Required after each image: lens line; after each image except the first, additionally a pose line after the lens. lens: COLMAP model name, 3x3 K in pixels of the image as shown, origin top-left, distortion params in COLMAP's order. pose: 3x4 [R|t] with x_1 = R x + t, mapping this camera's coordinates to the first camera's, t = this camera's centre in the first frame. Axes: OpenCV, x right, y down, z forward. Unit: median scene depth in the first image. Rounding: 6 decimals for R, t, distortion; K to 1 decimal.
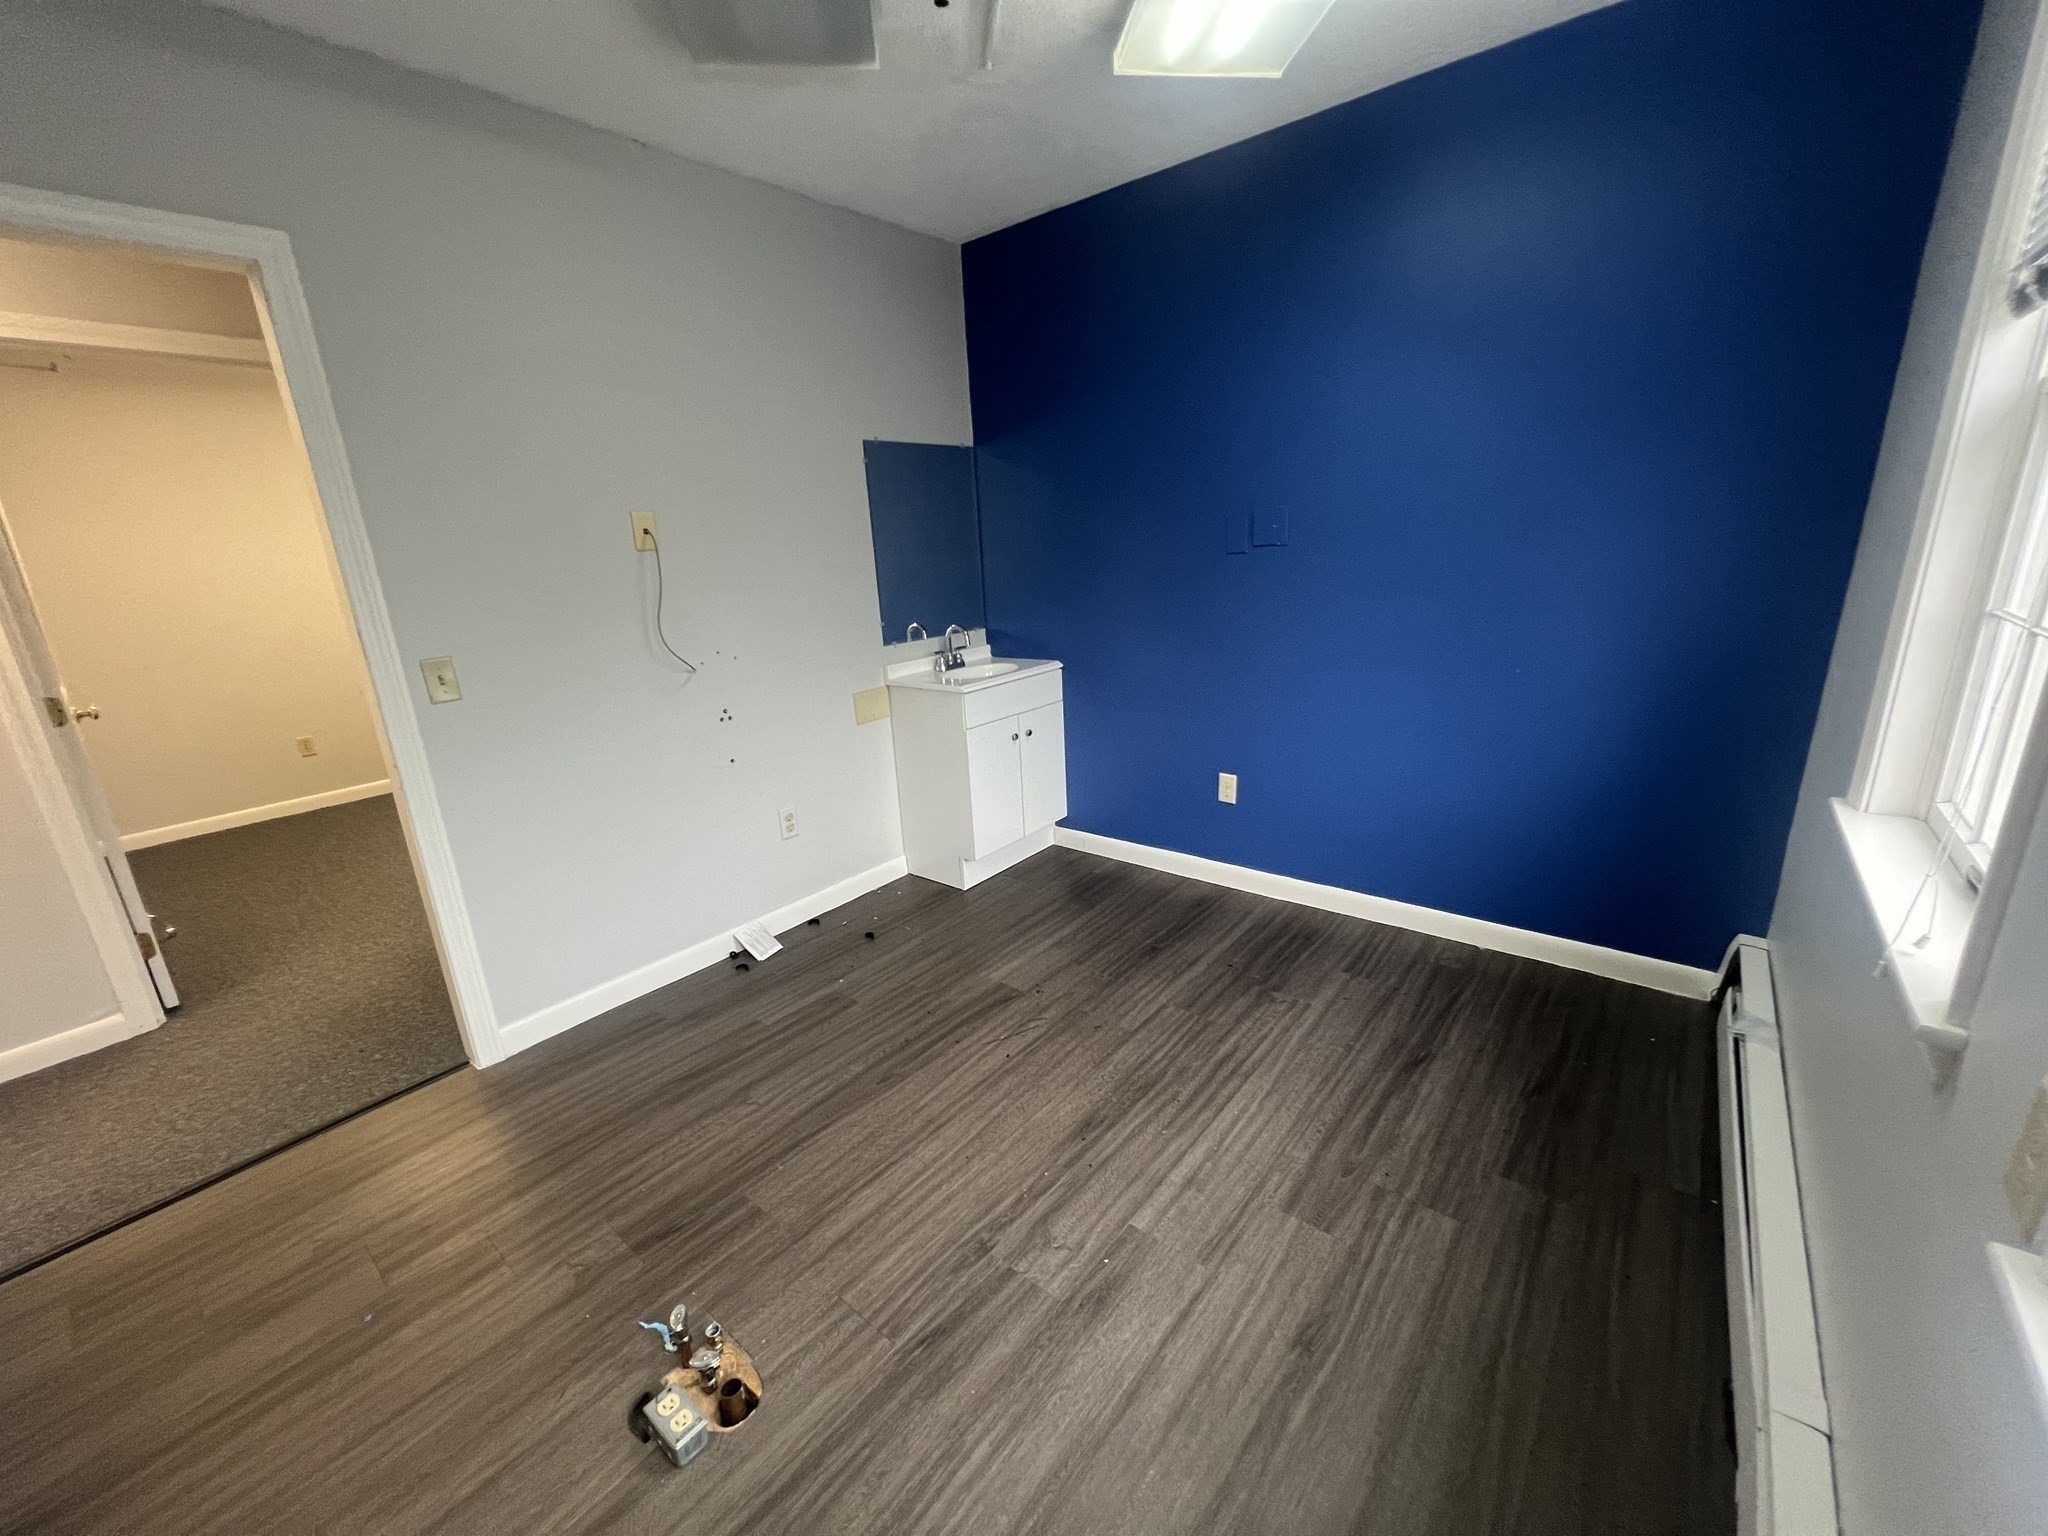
lens RADIAL K [[815.0, 0, 1026.9], [0, 815.0, 773.2], [0, 0, 1]] dist [0.000133, 0.000169]
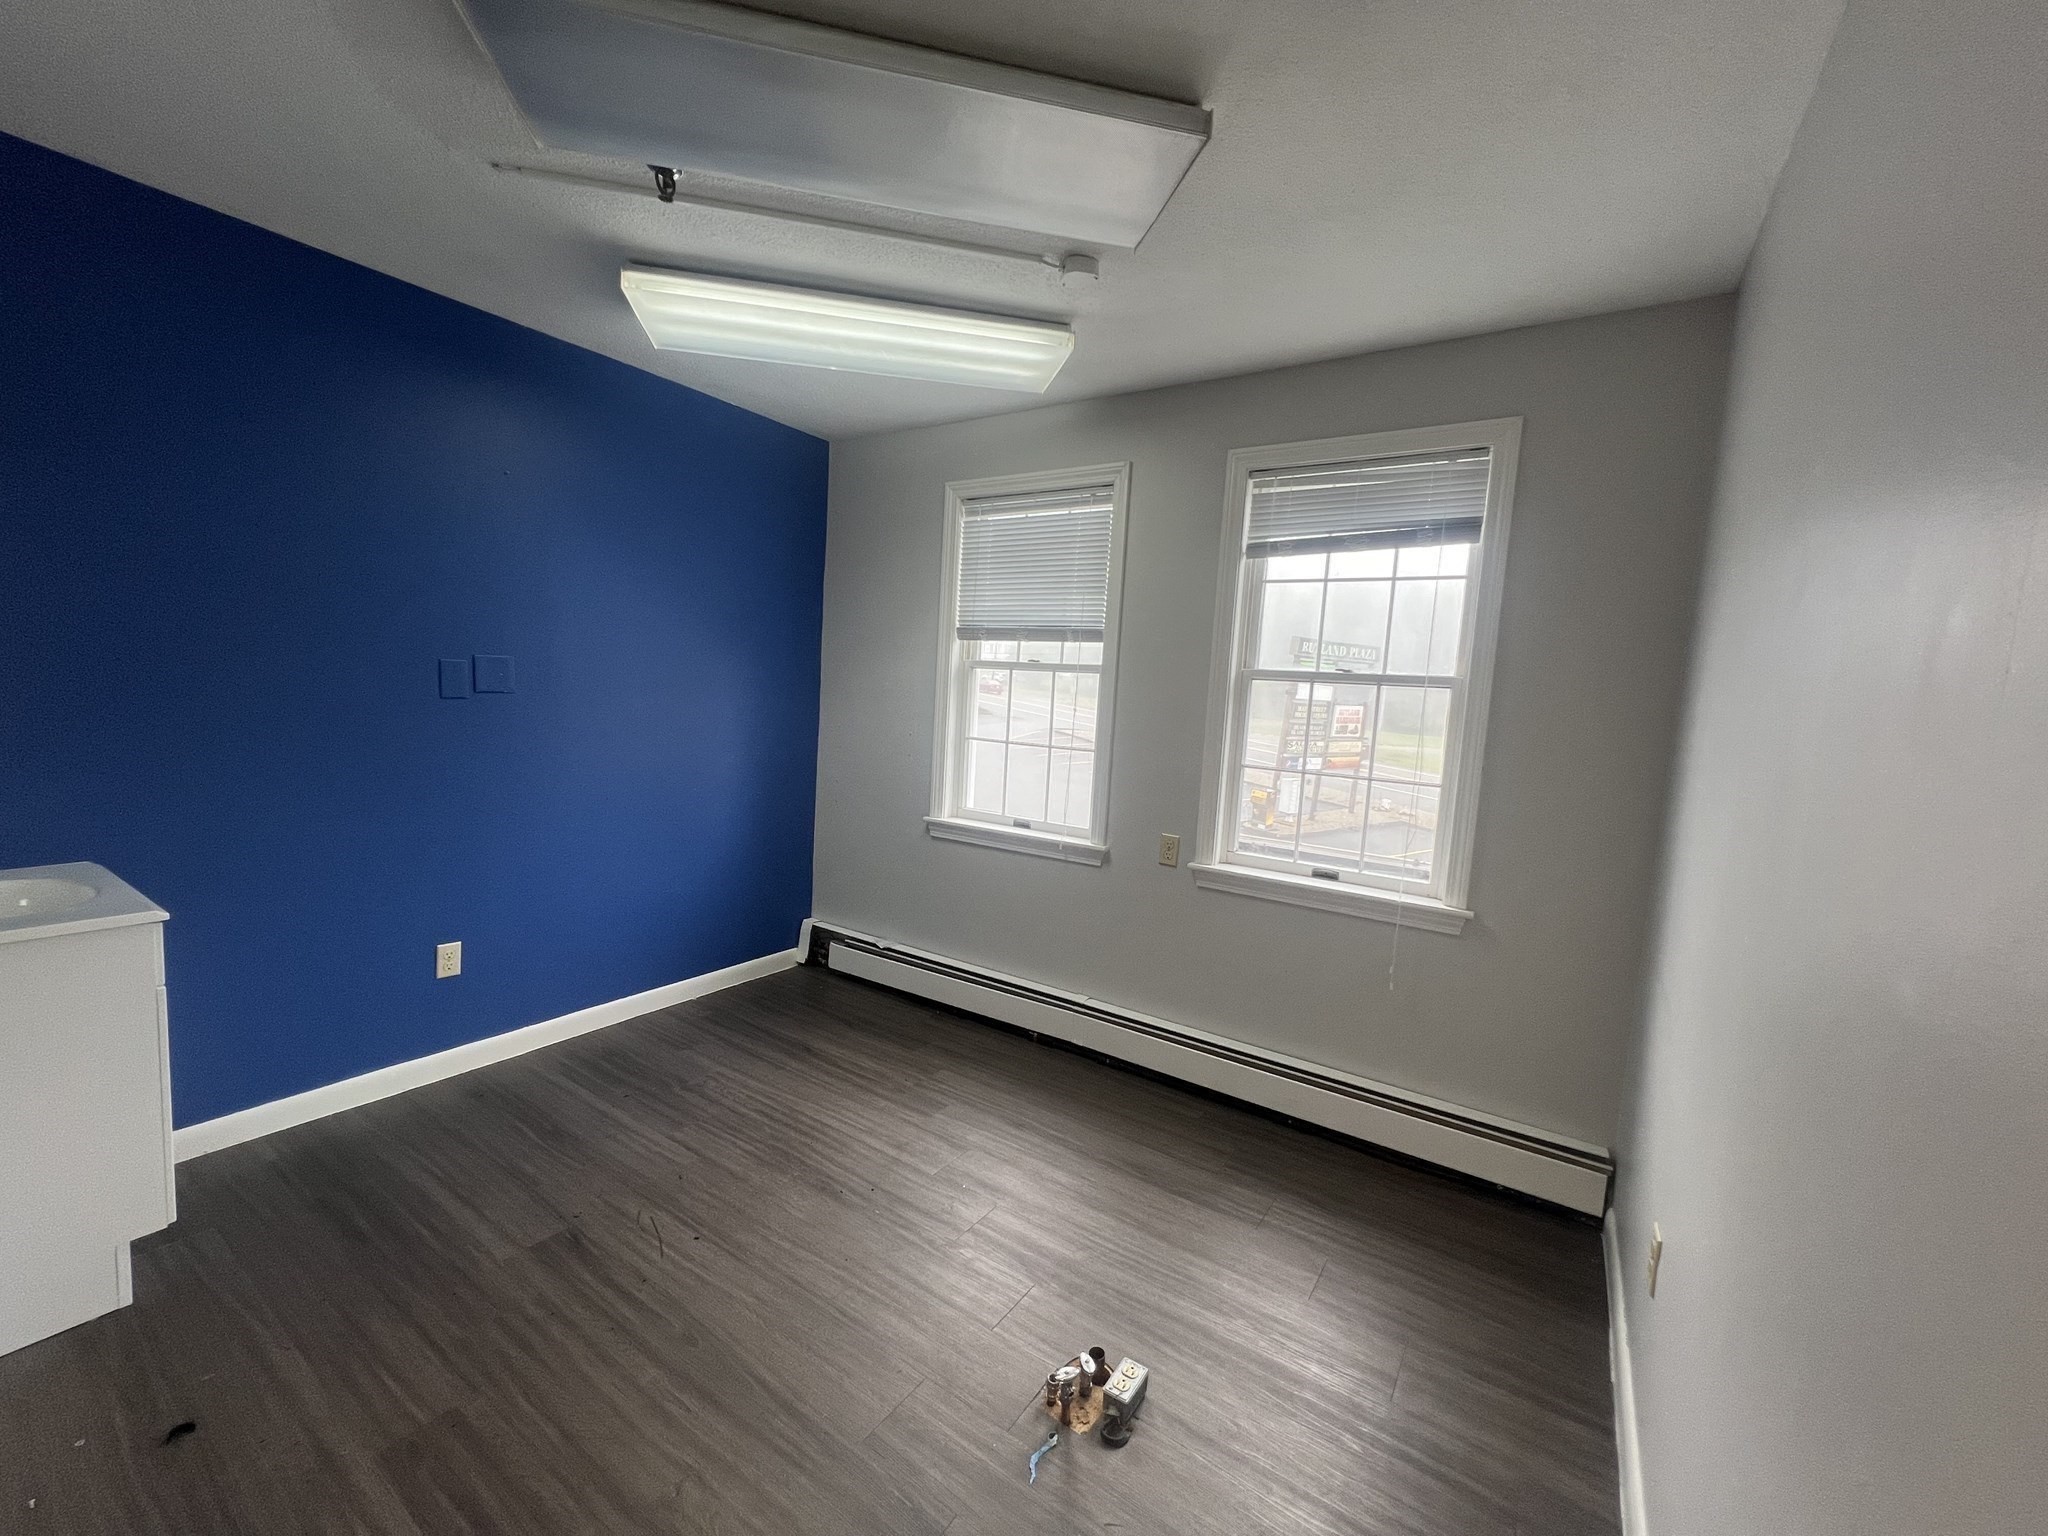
lens RADIAL K [[815.0, 0, 1027.5], [0, 815.0, 769.5], [0, 0, 1]] dist [0.000133, 0.000169]
pose [[-0.099755, -0.049057, 0.993802, -1.187200], [0.228708, 0.970911, 0.070885, -0.176005], [-0.968370, 0.234362, -0.085633, 0.762137]]
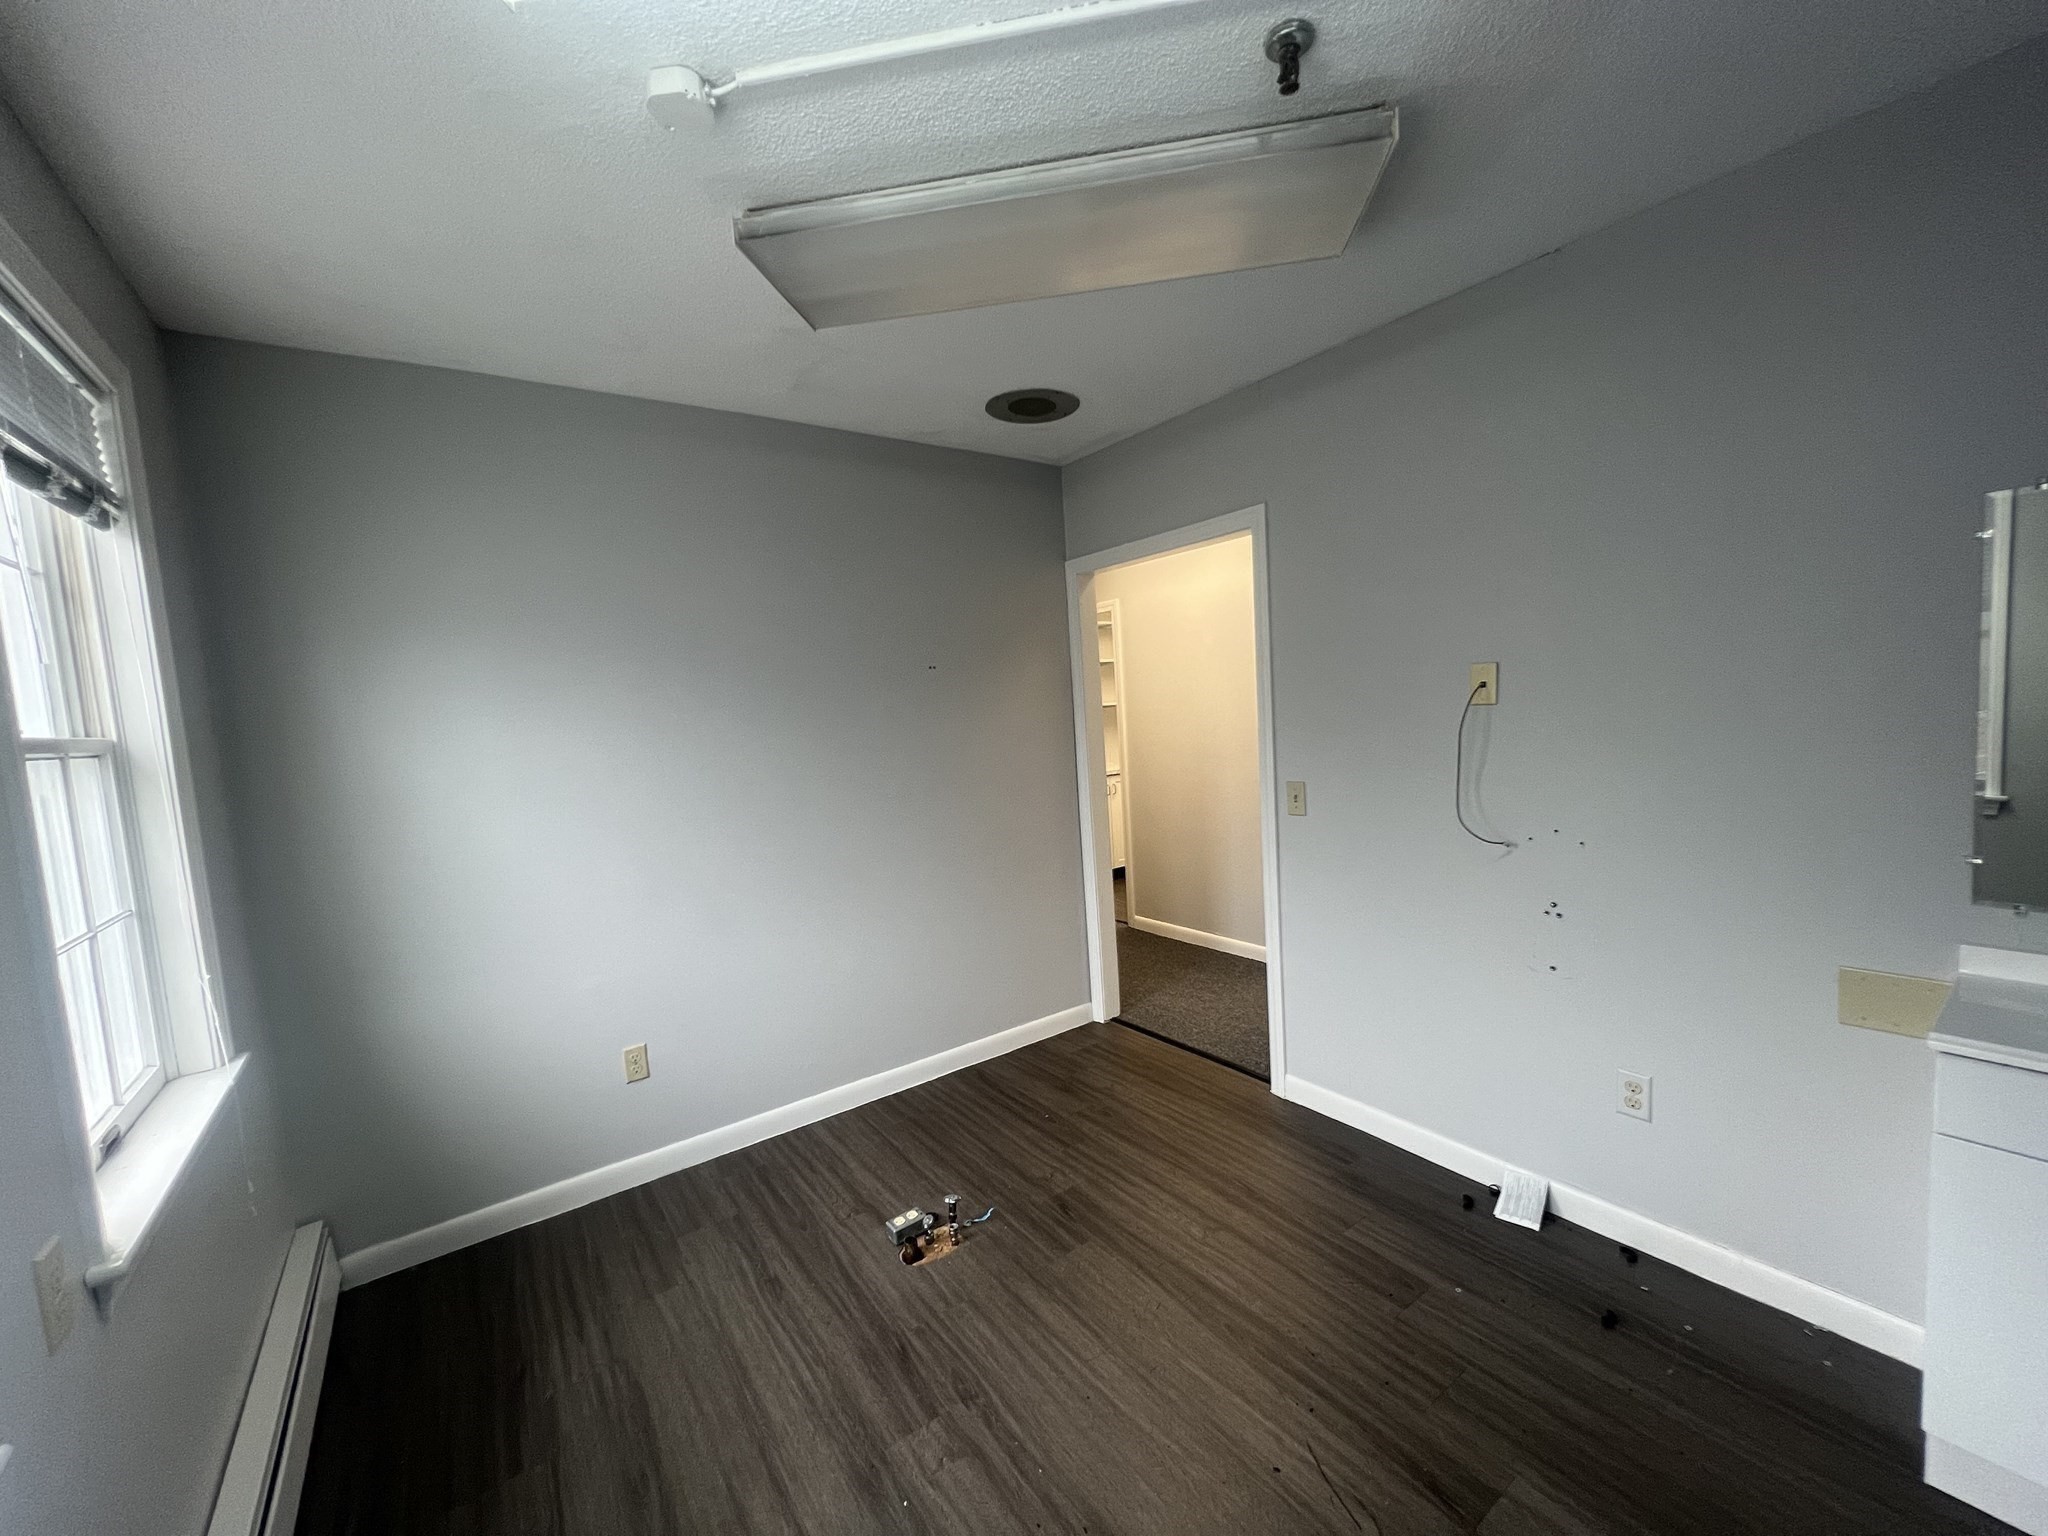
lens RADIAL K [[815.0, 0, 1020.7], [0, 815.0, 766.7], [0, 0, 1]] dist [0.000133, 0.000169]
pose [[-0.258638, 0.143472, -0.955260, 0.767066], [-0.198207, 0.959985, 0.197846, -0.400644], [0.945421, 0.240510, -0.219851, 1.020322]]
